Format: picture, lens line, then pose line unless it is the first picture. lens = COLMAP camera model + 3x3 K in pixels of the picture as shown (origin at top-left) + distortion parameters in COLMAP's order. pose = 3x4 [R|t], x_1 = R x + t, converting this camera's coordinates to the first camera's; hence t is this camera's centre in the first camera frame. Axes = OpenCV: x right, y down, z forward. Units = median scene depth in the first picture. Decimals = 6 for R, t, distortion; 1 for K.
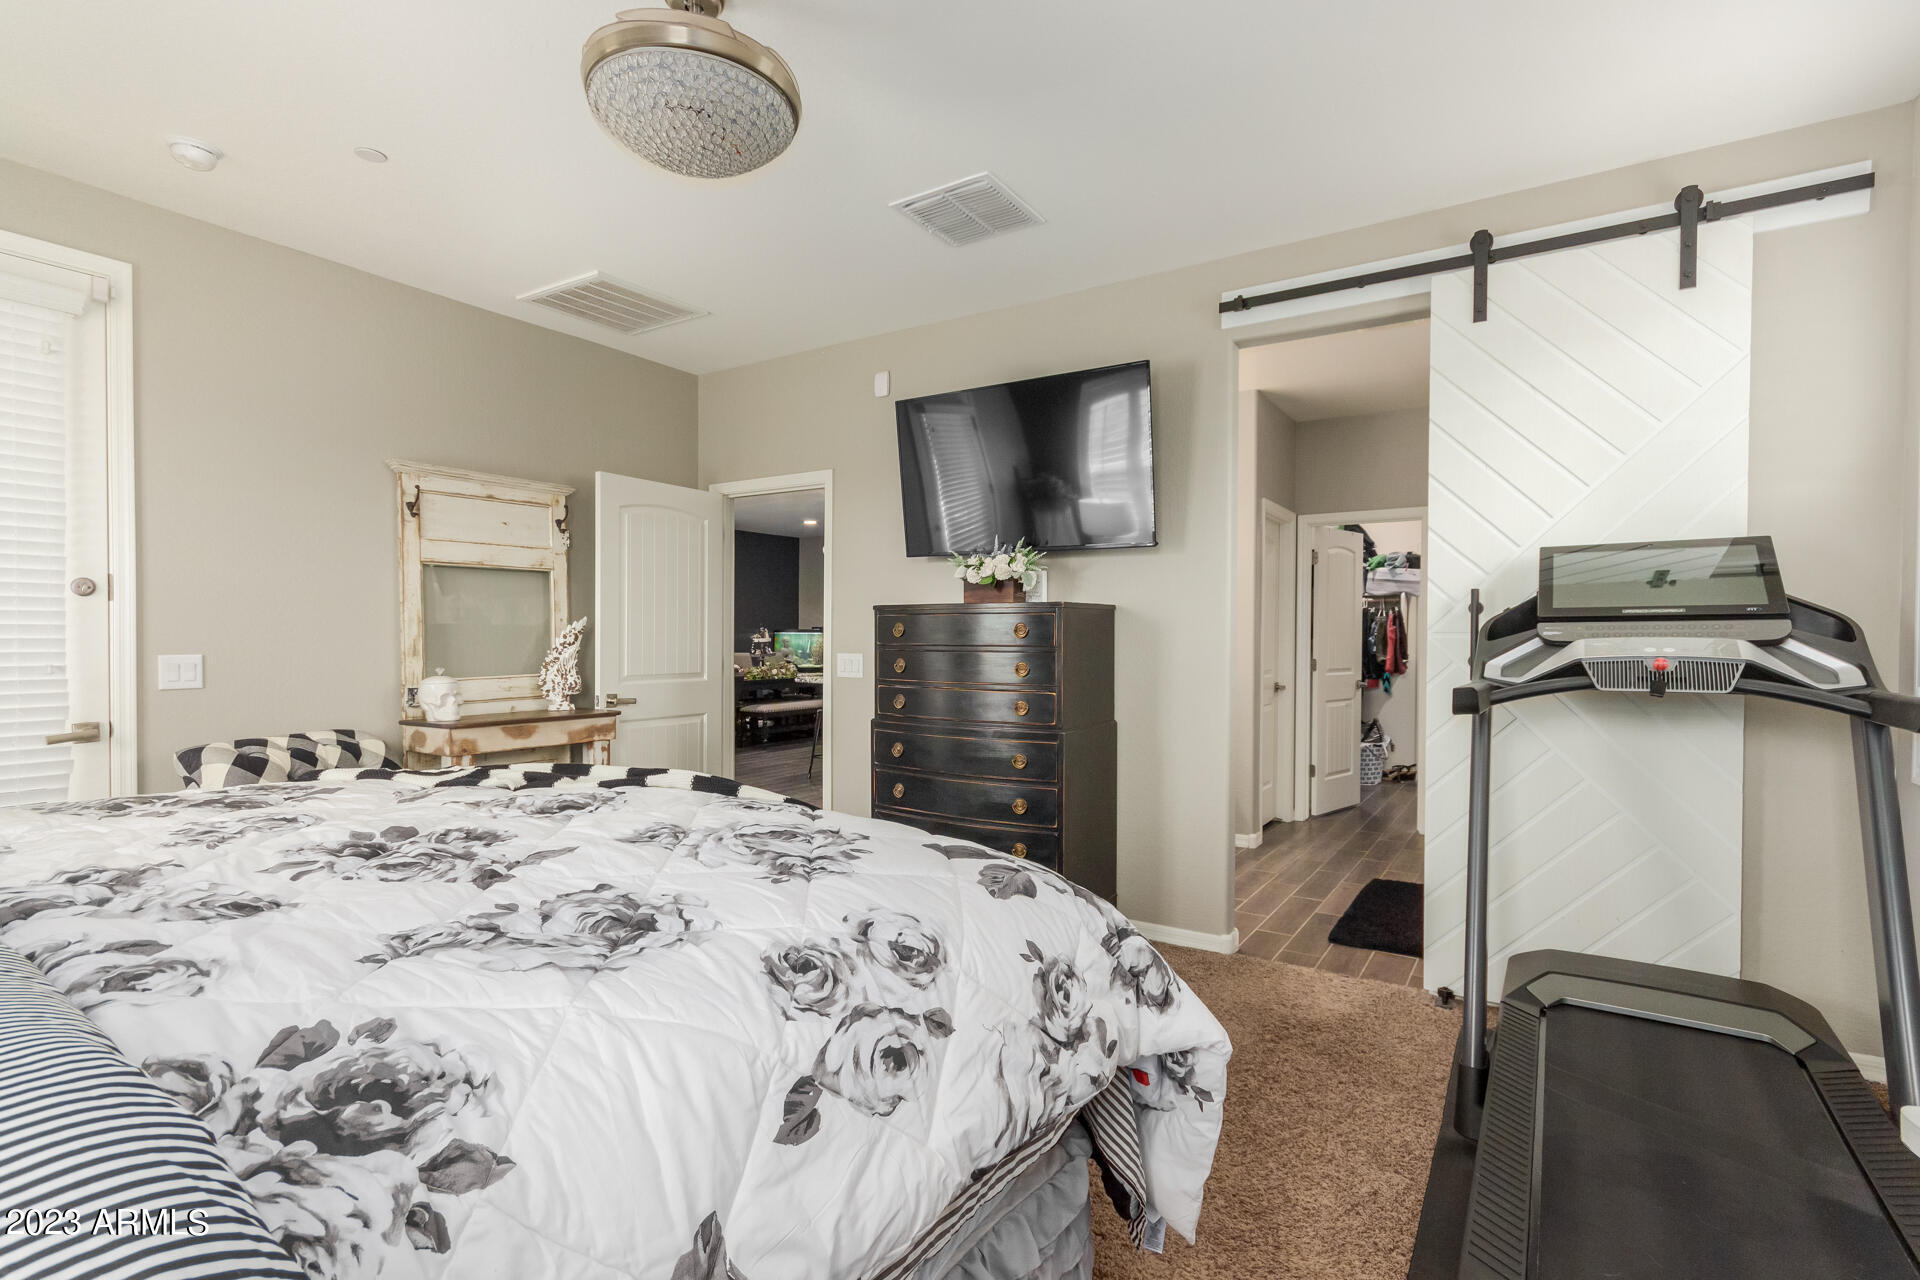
lens RADIAL K [[895.9, 0, 986.3], [0, 895.9, 655.3], [0, 0, 1]] dist [0.004400, 0.001004]
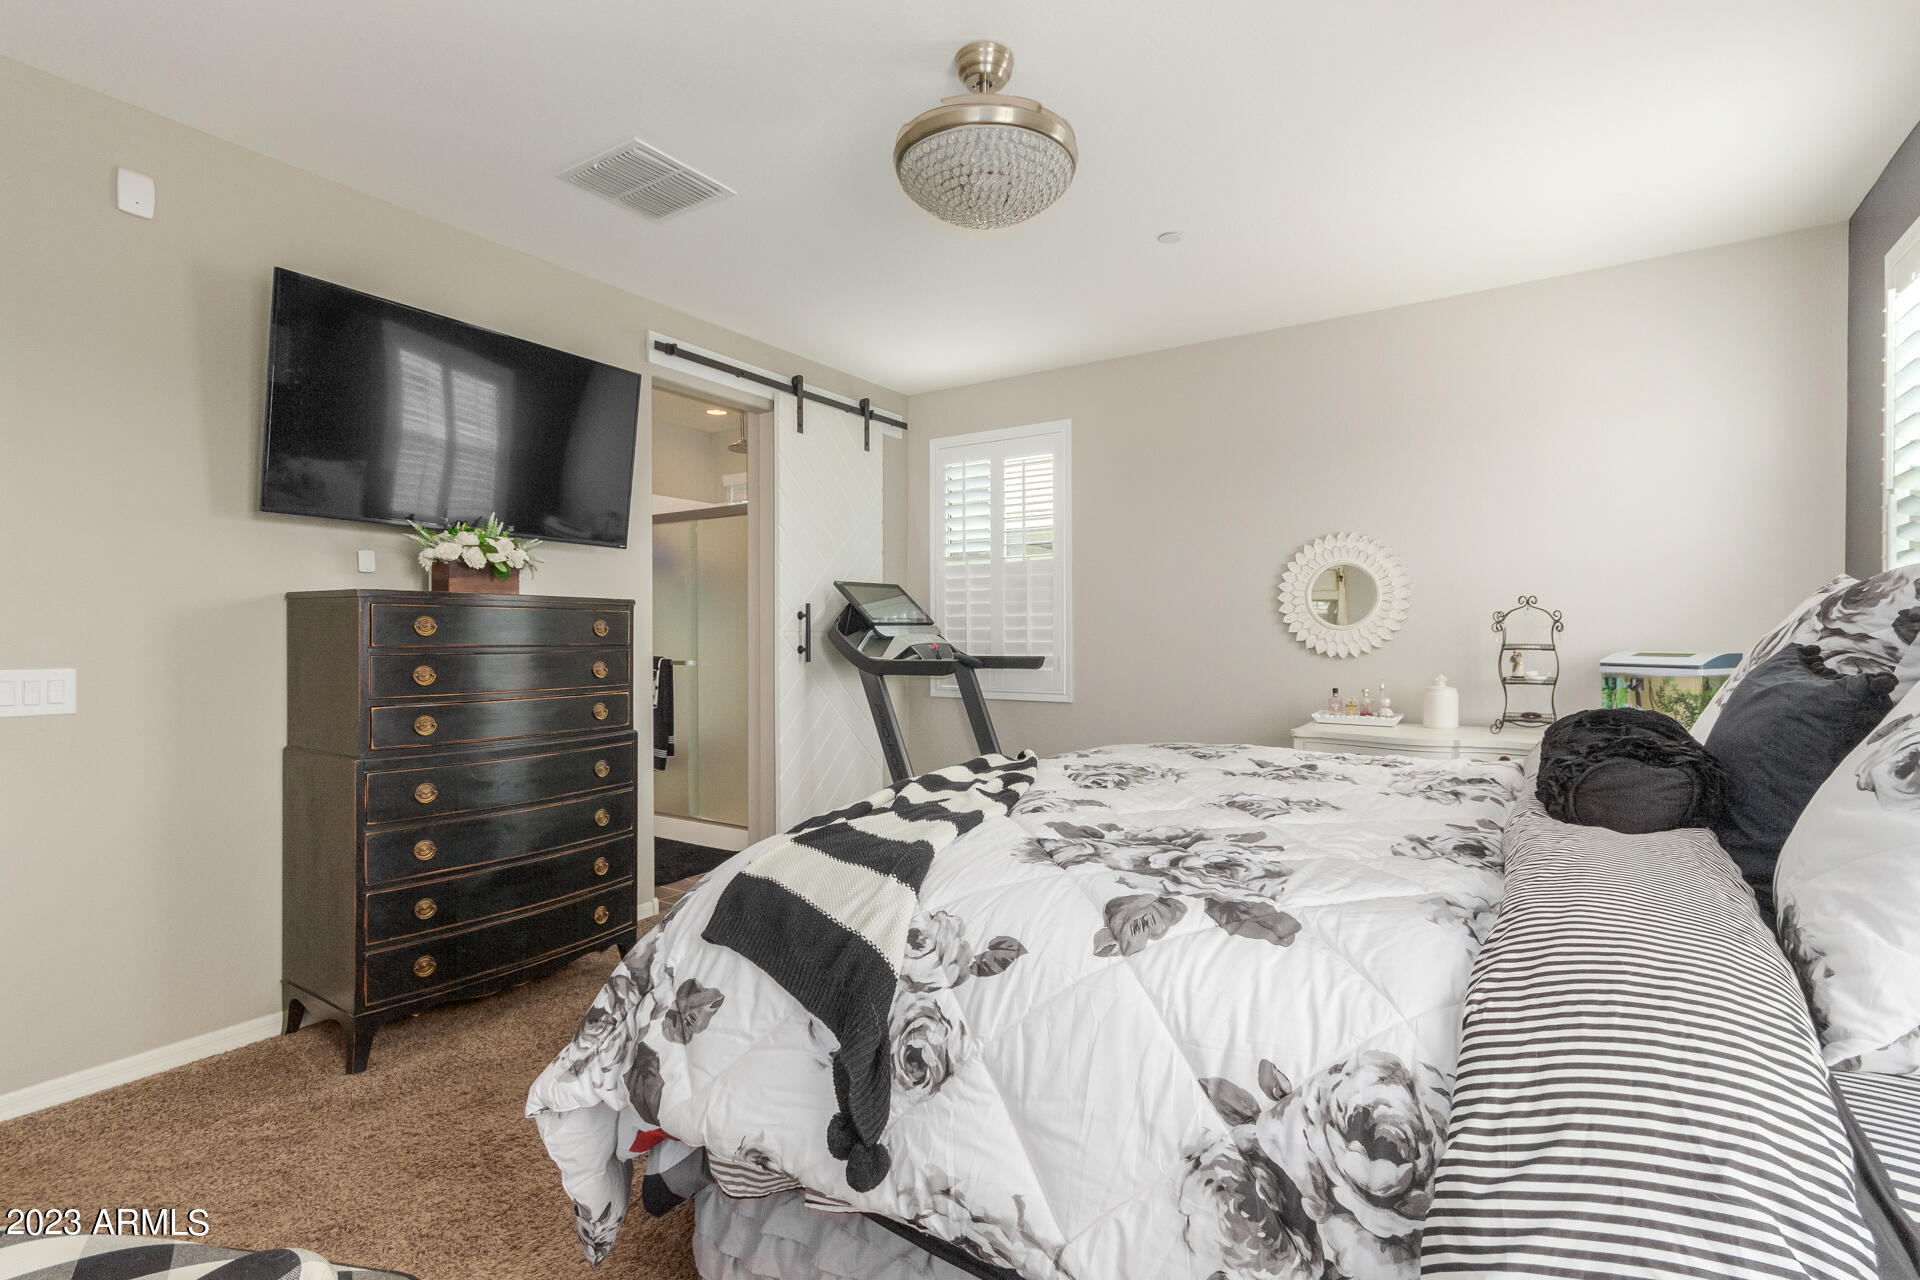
lens RADIAL K [[893.6, 0, 925.2], [0, 893.6, 638.2], [0, 0, 1]] dist [0.001757, 0.000401]
pose [[0.043978, -0.008720, 0.998994, -0.869176], [0.021082, 0.999747, 0.007798, -0.017169], [-0.998810, 0.020718, 0.044151, 0.622702]]
